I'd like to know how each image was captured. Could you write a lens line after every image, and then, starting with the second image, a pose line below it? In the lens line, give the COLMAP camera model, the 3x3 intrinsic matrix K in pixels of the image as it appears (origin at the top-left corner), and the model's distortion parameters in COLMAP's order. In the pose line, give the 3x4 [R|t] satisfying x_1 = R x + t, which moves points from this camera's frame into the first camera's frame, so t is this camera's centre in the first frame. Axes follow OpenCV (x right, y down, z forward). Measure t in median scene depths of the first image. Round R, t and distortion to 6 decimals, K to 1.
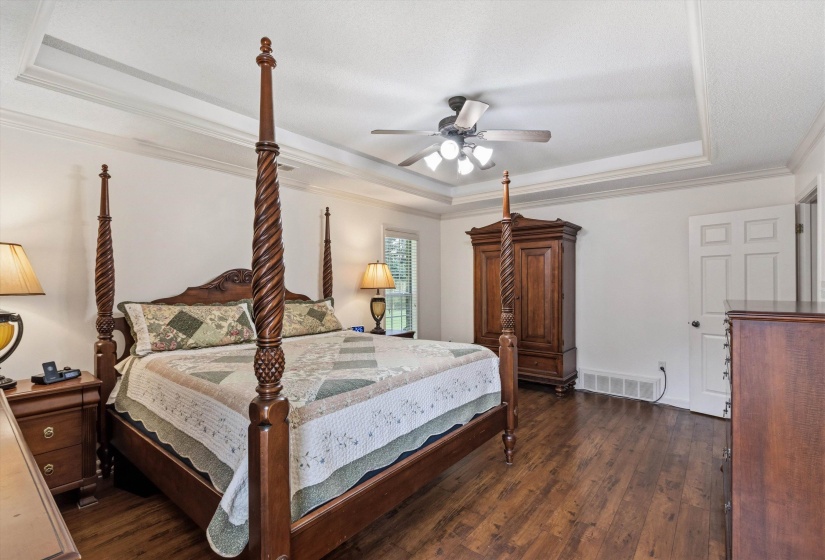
lens RADIAL K [[378.0, 0, 420.6], [0, 378.0, 276.6], [0, 0, 1]] dist [0.008619, -0.003419]
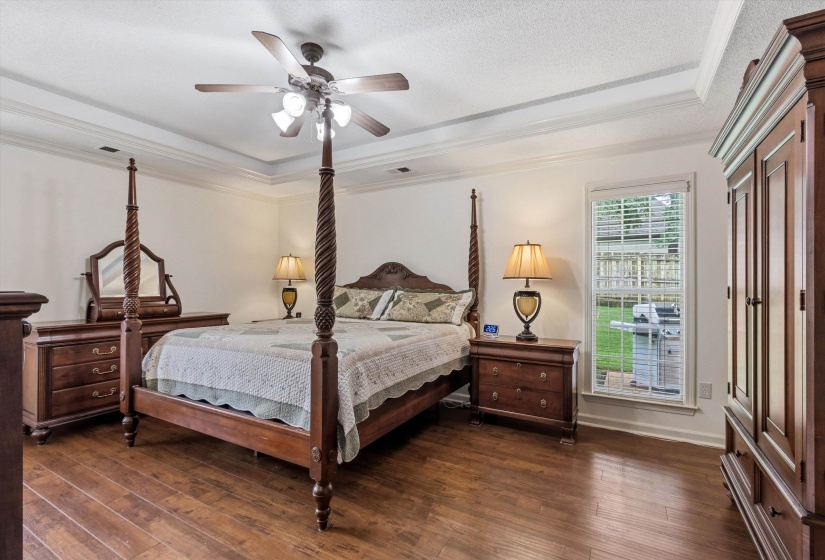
lens RADIAL K [[378.0, 0, 420.0], [0, 378.0, 284.8], [0, 0, 1]] dist [0.008619, -0.003419]
pose [[0.146208, 0.028875, -0.988832, 0.878480], [0.028561, 0.999034, 0.033396, 0.016494], [0.988842, -0.033125, 0.145242, 1.011099]]
